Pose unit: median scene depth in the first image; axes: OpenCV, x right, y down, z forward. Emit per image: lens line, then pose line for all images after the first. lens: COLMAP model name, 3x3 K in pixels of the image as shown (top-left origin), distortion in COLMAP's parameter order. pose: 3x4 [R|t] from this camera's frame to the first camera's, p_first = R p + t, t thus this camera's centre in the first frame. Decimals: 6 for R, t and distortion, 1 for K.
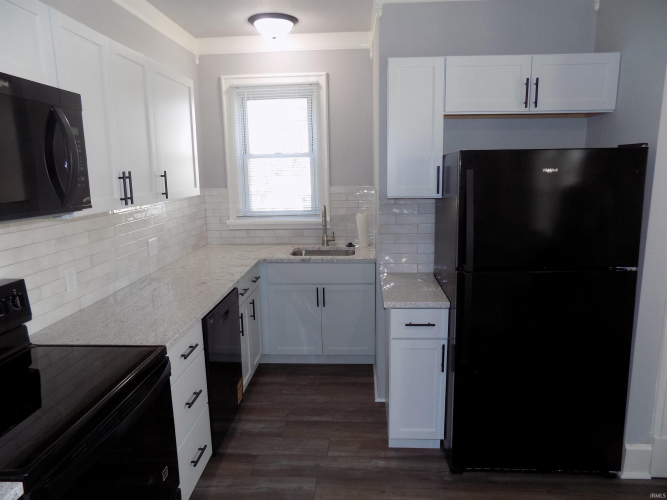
lens RADIAL K [[448.6, 0, 335.6], [0, 448.6, 247.8], [0, 0, 1]] dist [-0.080963, 0.083691]
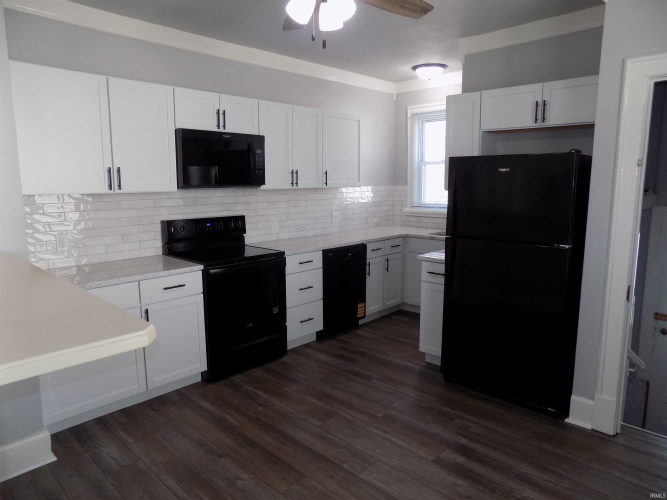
lens RADIAL K [[448.6, 0, 335.6], [0, 448.6, 247.8], [0, 0, 1]] dist [-0.080963, 0.083691]
pose [[0.761302, 0.111846, -0.638678, 0.802327], [-0.124078, 0.991937, 0.025808, 0.082609], [0.636415, 0.059598, 0.769041, -0.338706]]
